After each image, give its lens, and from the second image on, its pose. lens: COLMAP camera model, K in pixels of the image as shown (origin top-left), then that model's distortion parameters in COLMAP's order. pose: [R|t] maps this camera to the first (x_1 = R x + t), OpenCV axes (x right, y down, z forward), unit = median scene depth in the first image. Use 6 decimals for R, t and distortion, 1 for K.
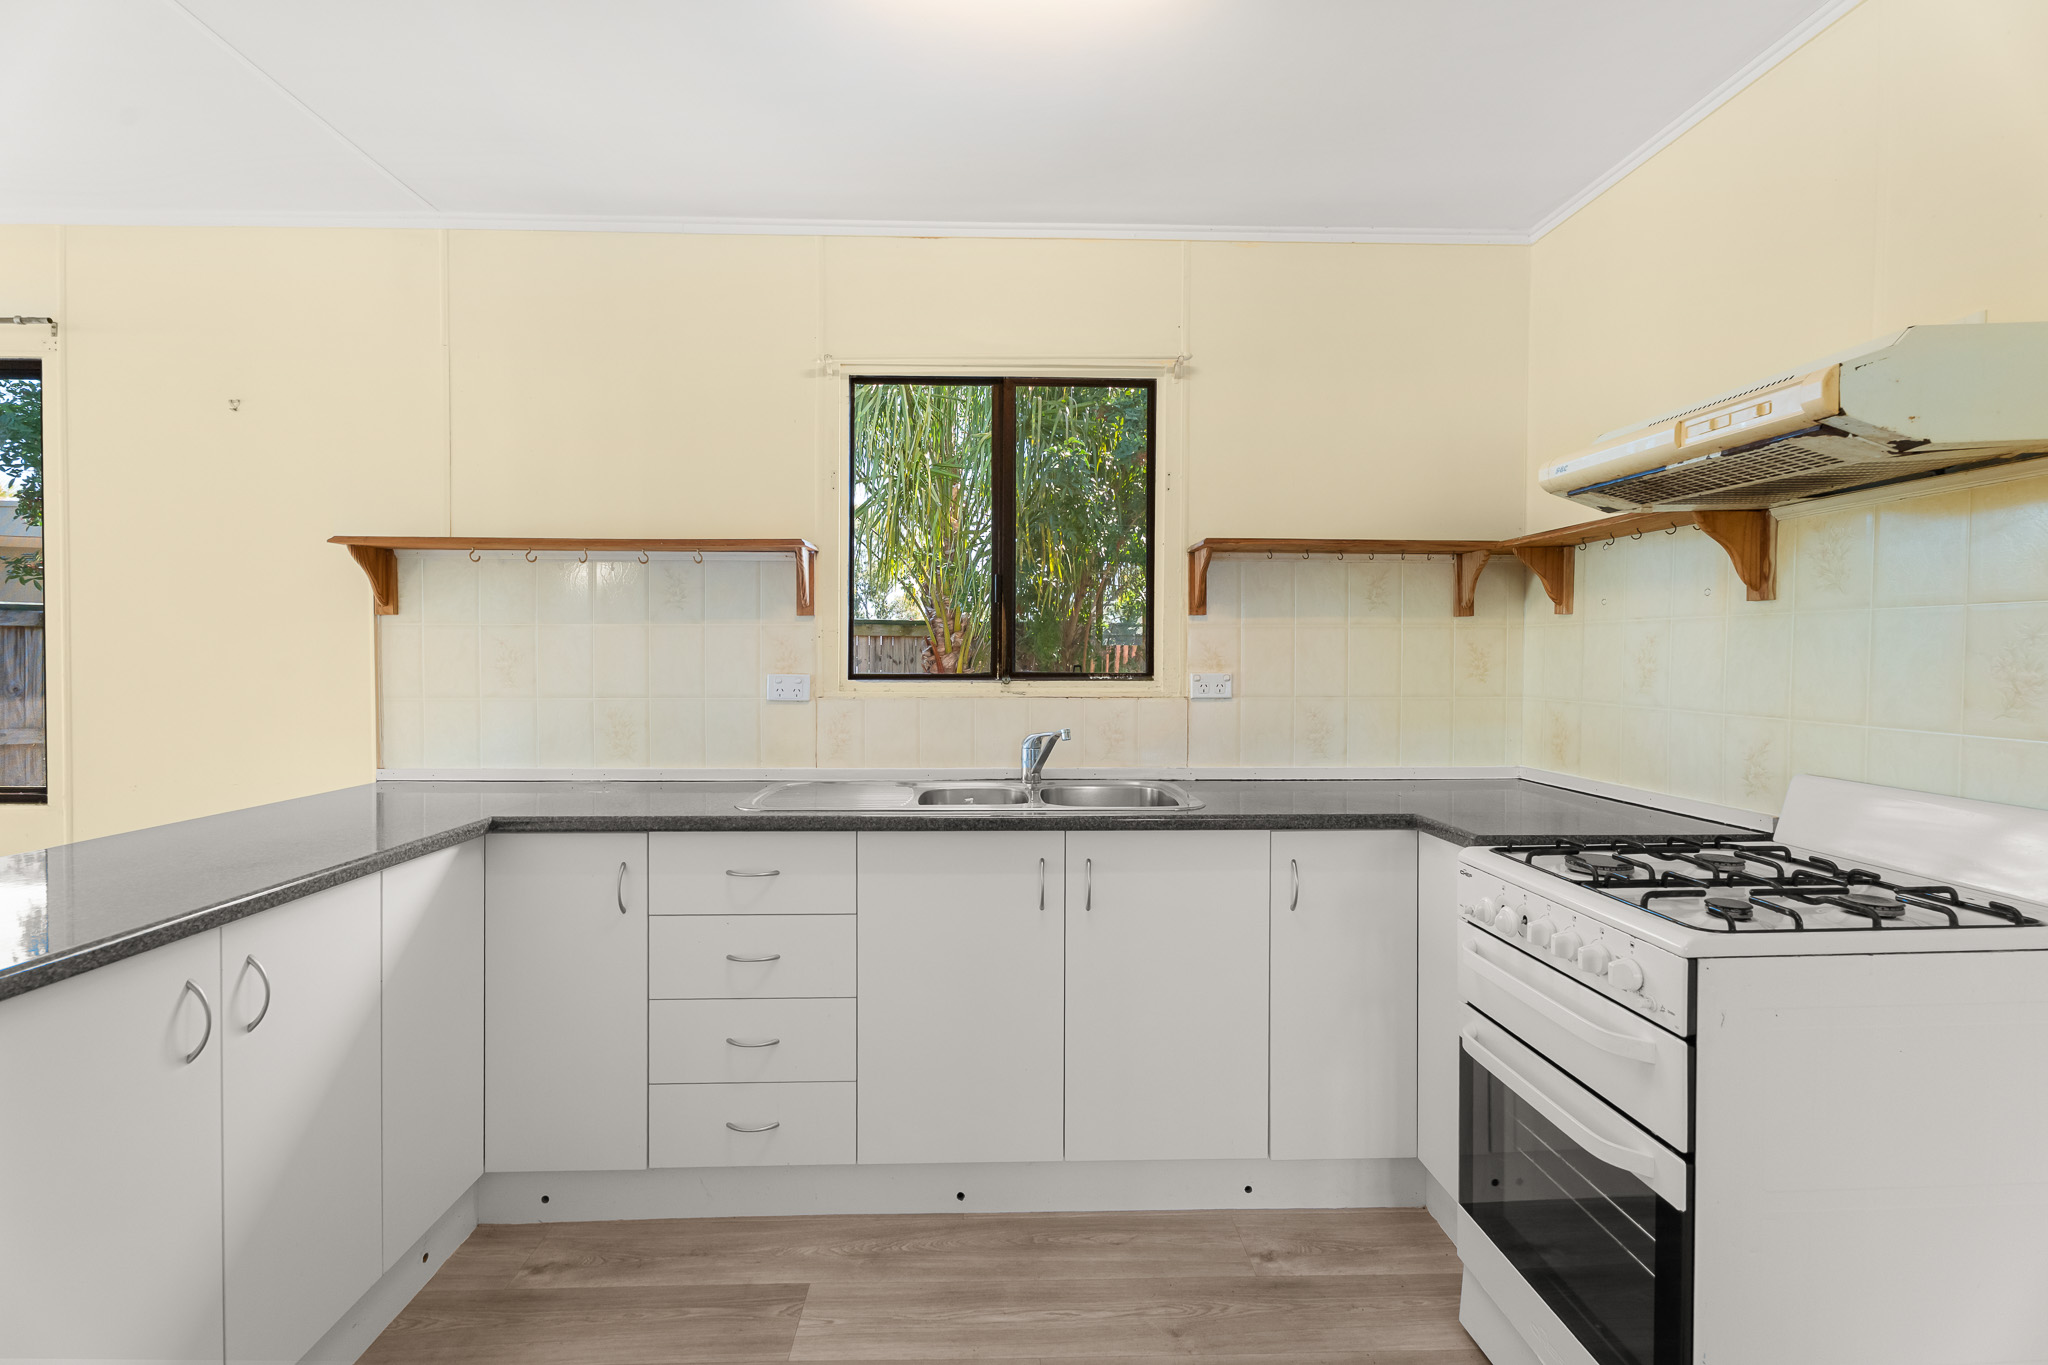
lens RADIAL K [[926.7, 0, 1029.5], [0, 926.7, 656.1], [0, 0, 1]] dist [-0.019949, 0.000346]
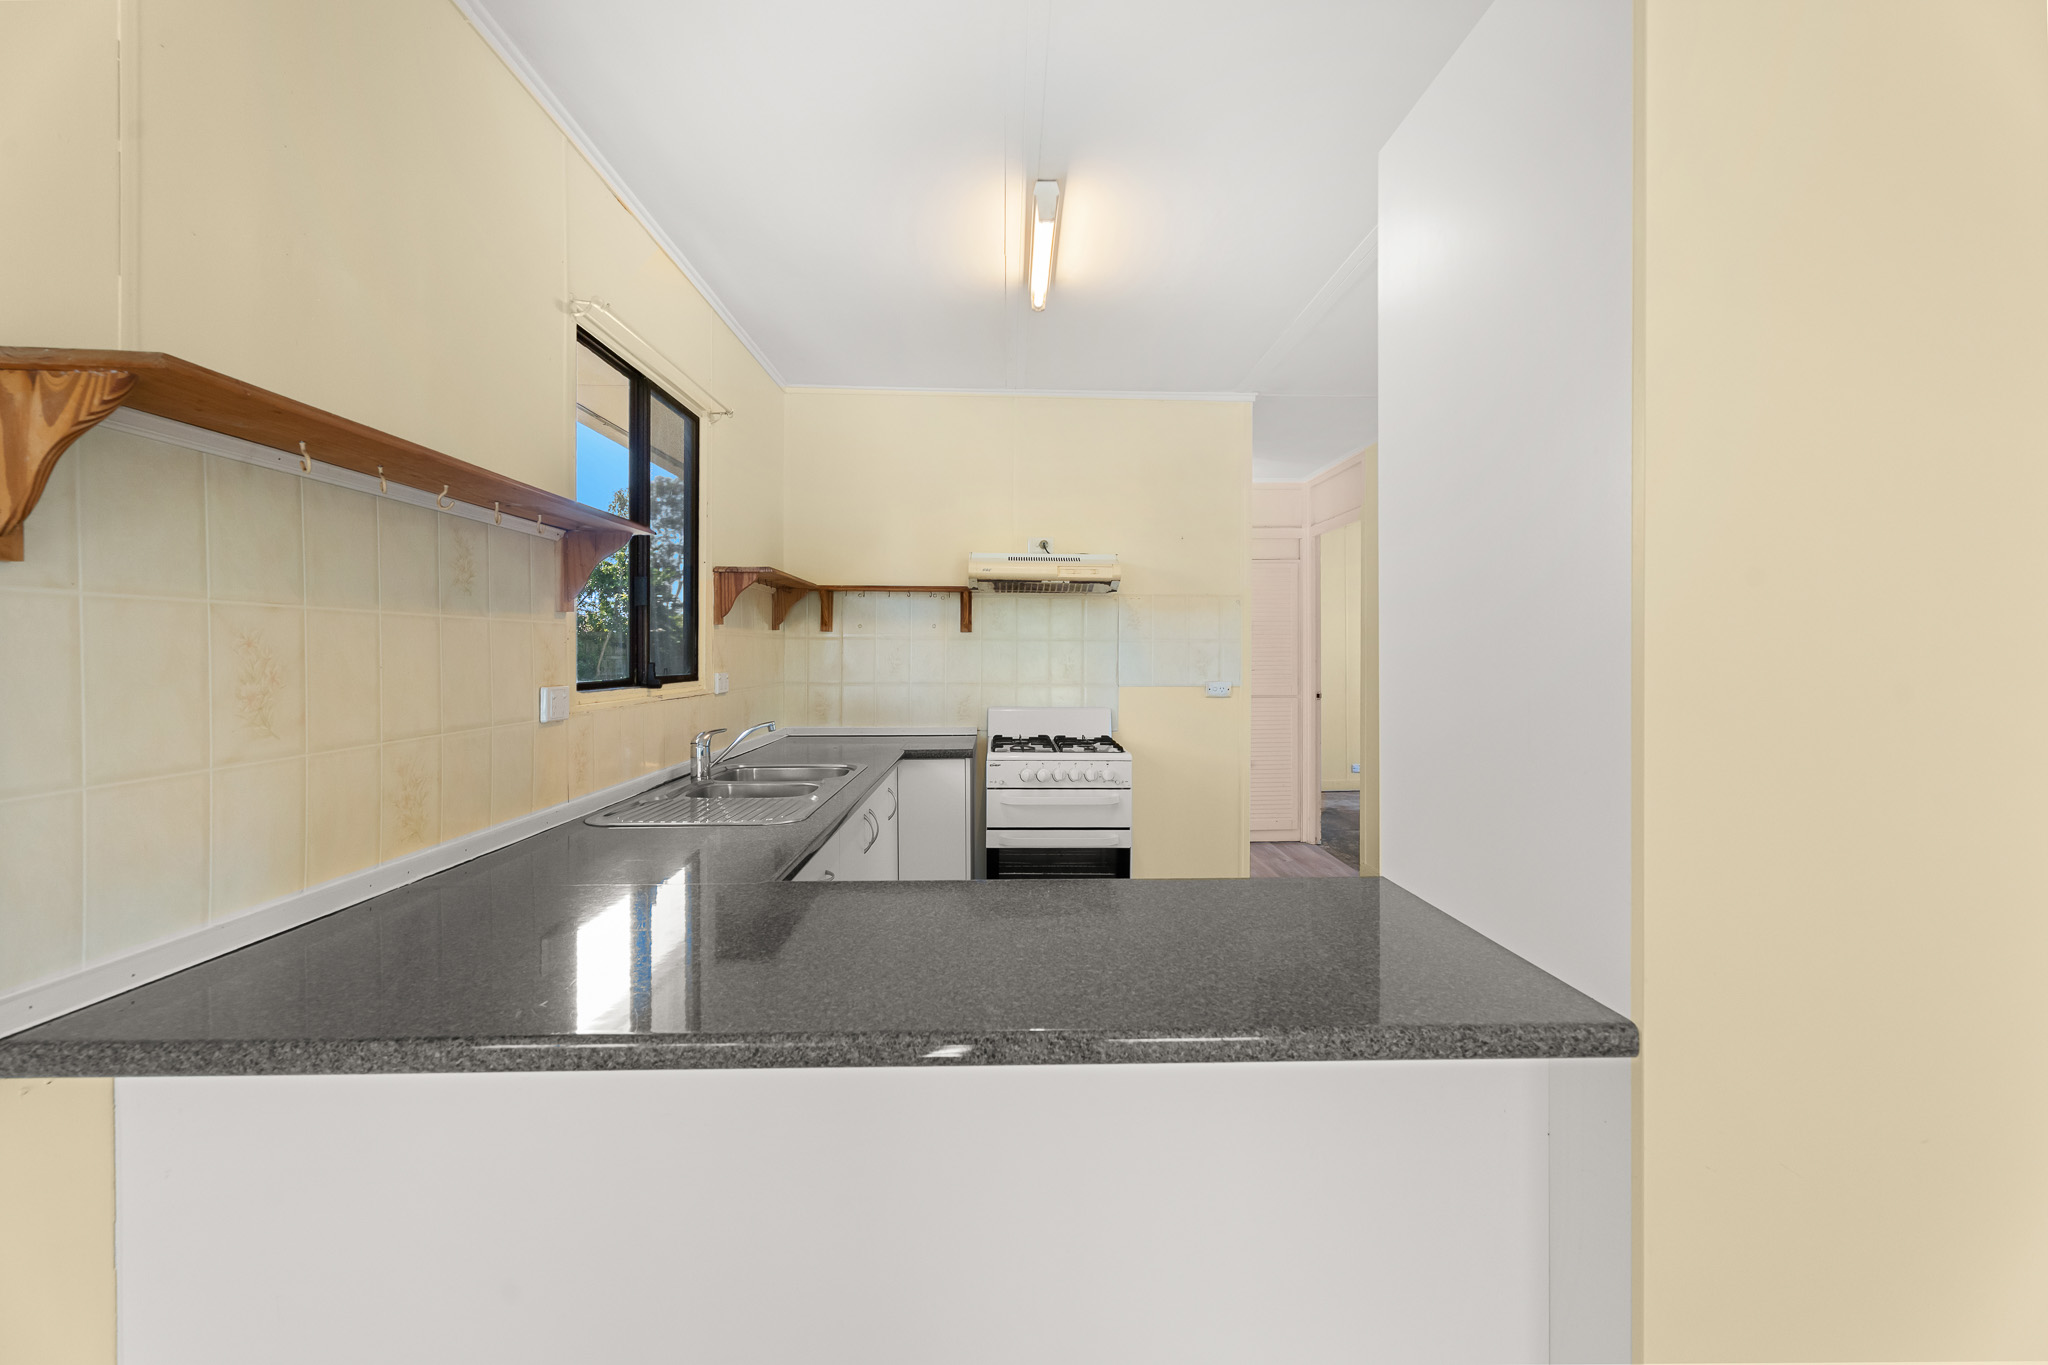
lens RADIAL K [[926.7, 0, 1029.5], [0, 926.7, 656.1], [0, 0, 1]] dist [-0.019949, 0.000346]
pose [[-0.005725, -0.003830, 0.999976, -1.033185], [-0.001114, 0.999992, 0.003824, -0.010717], [-0.999983, -0.001092, -0.005730, 0.607137]]
